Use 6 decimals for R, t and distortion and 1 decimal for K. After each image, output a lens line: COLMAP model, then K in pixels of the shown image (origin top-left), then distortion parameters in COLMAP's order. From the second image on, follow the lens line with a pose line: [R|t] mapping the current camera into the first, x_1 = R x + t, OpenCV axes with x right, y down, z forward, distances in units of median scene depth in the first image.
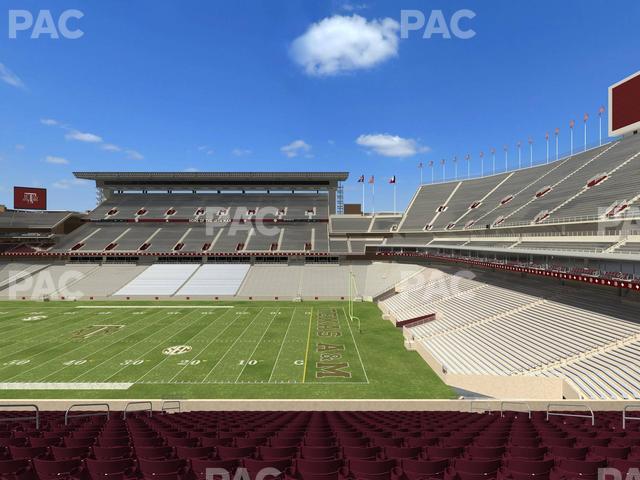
lens RADIAL K [[320.3, 0, 320.2], [0, 320.3, 239.3], [0, 0, 1]] dist [-0.000042, 0.000234]
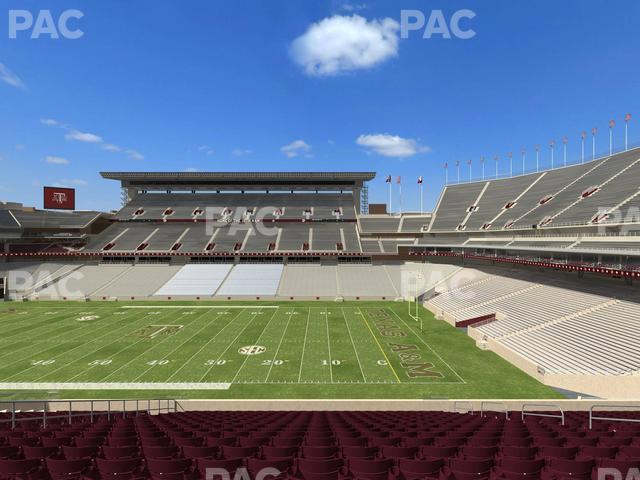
lens RADIAL K [[320.3, 0, 320.0], [0, 320.3, 239.6], [0, 0, 1]] dist [-0.000042, 0.000234]
pose [[1.000000, 0.000196, -0.000297, -0.101183], [-0.000196, 1.000000, 0.000702, 0.000040], [0.000297, -0.000701, 1.000000, 0.000128]]
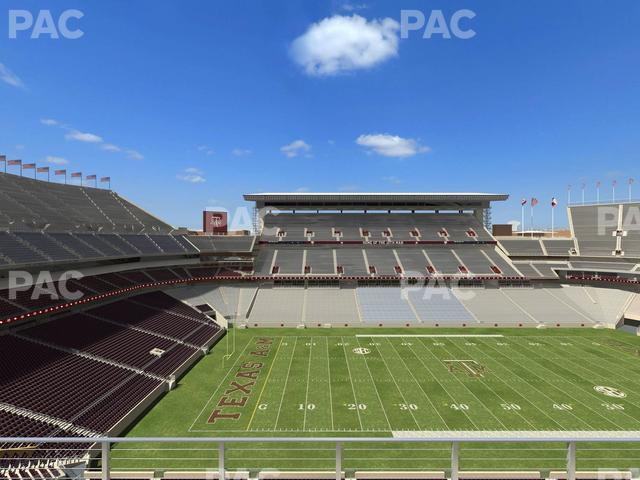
lens RADIAL K [[320.3, 0, 320.0], [0, 320.3, 239.5], [0, 0, 1]] dist [-0.000042, 0.000234]
pose [[1.000000, 0.000012, -0.000010, -0.627637], [-0.000012, 1.000000, 0.000531, -0.078885], [0.000010, -0.000531, 1.000000, -0.047876]]
